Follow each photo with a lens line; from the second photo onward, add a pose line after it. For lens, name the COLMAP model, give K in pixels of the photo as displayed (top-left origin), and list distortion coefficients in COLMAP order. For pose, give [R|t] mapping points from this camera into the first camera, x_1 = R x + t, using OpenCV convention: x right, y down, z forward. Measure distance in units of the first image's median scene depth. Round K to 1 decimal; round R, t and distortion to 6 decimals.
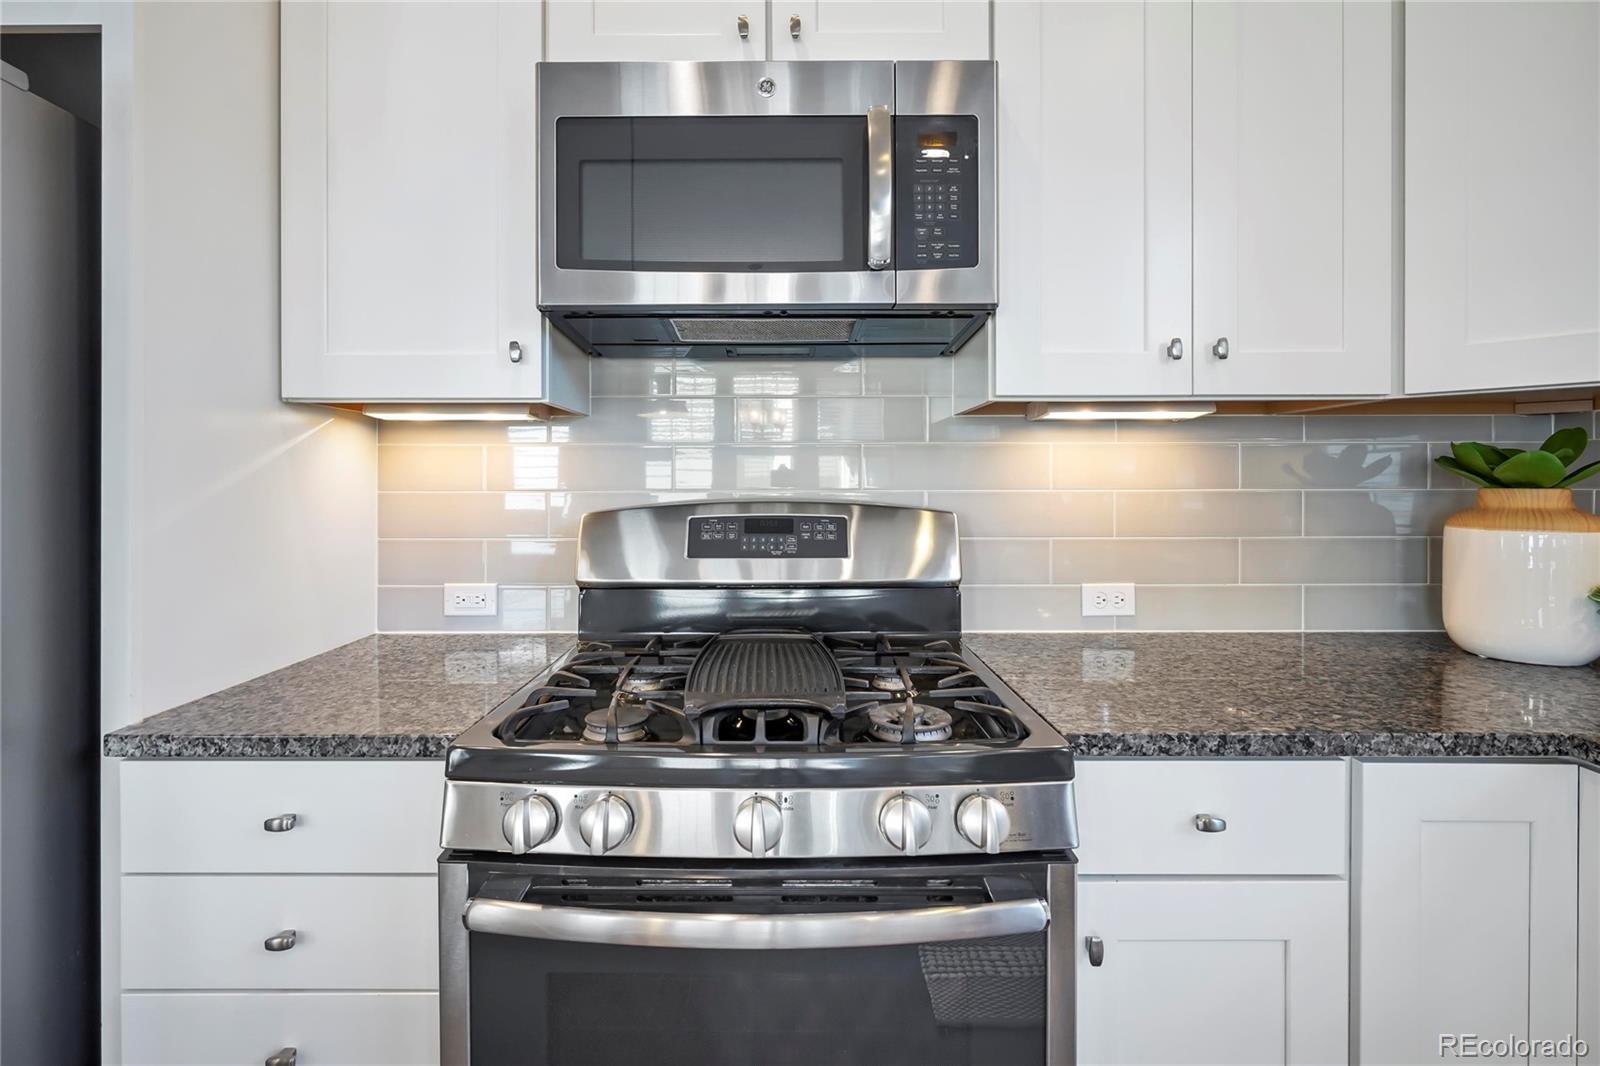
lens RADIAL K [[731.2, 0, 800.2], [0, 731.2, 524.9], [0, 0, 1]] dist [-0.005602, 0.000963]
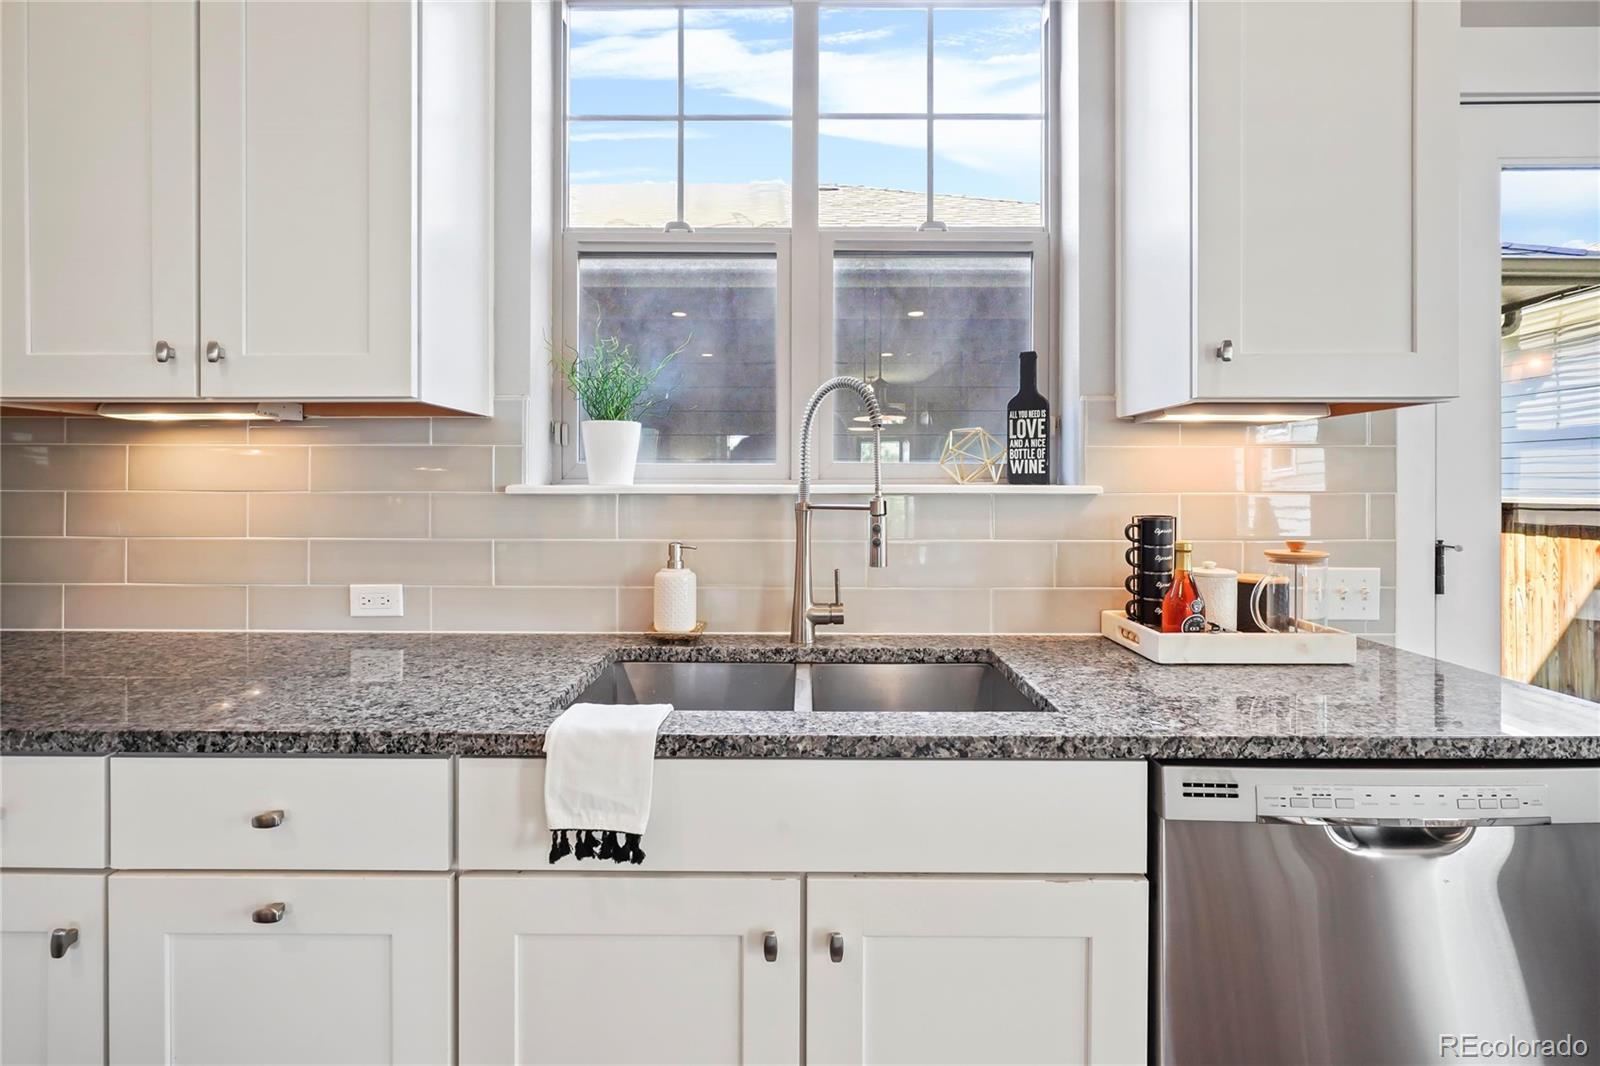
lens RADIAL K [[731.2, 0, 799.8], [0, 731.2, 542.6], [0, 0, 1]] dist [-0.005602, 0.000963]
pose [[0.999988, 0.004805, 0.001199, 0.484944], [-0.004830, 0.999749, 0.021890, -0.001052], [-0.001094, -0.021895, 0.999760, -0.003634]]
